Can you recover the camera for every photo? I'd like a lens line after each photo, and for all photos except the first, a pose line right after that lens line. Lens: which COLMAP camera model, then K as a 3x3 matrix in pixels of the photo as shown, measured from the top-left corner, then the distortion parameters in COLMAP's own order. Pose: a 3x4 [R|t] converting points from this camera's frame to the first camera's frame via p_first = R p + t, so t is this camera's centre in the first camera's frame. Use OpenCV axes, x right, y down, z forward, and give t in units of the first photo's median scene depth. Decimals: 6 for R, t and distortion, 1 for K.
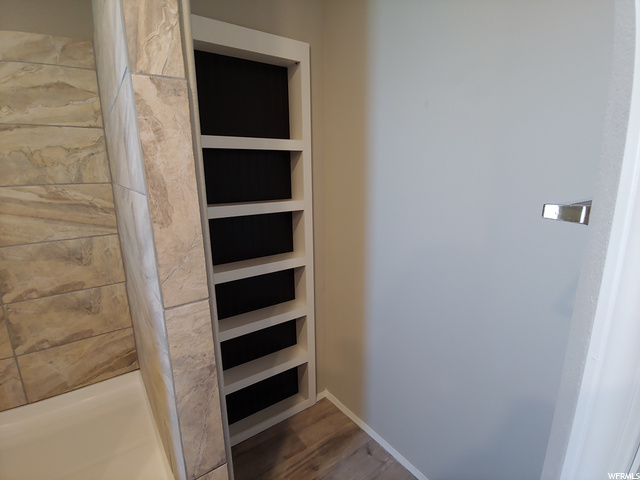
lens RADIAL K [[320.0, 0, 320.0], [0, 320.0, 240.0], [0, 0, 1]] dist [-0.002344, -0.017230]
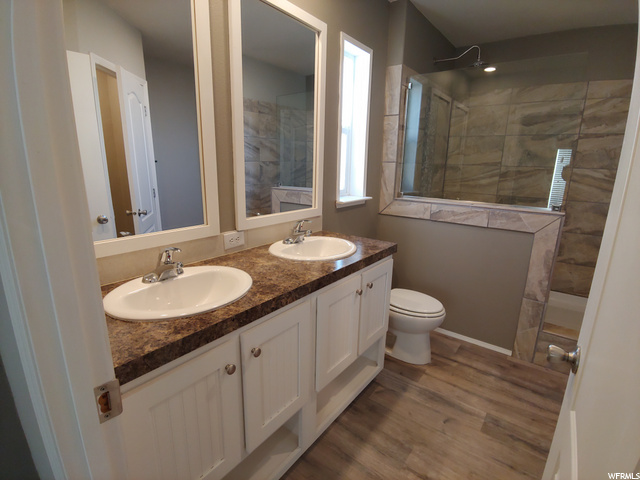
lens RADIAL K [[320.0, 0, 320.0], [0, 320.0, 240.0], [0, 0, 1]] dist [-0.002344, -0.017230]
pose [[0.281896, 0.246869, -0.927141, 0.350562], [-0.229925, 0.955555, 0.184526, 0.237437], [0.931488, 0.161155, 0.326128, -0.951675]]
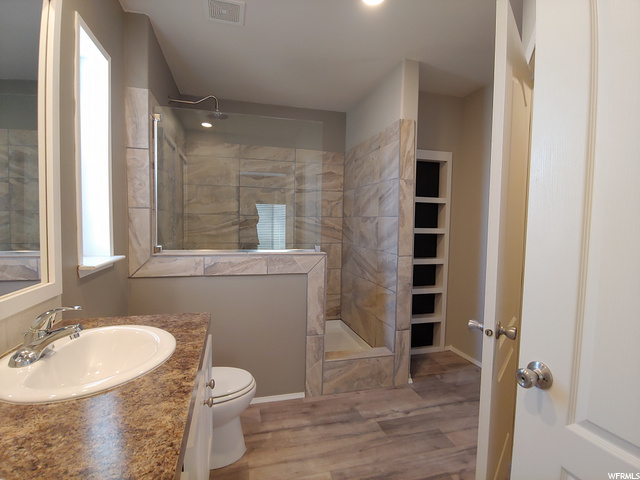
lens RADIAL K [[320.0, 0, 320.0], [0, 320.0, 240.0], [0, 0, 1]] dist [-0.002344, -0.017230]
pose [[0.936077, 0.050536, -0.348145, -0.083231], [-0.105679, 0.984315, -0.141264, 0.299896], [0.335546, 0.169025, 0.926736, -1.038203]]
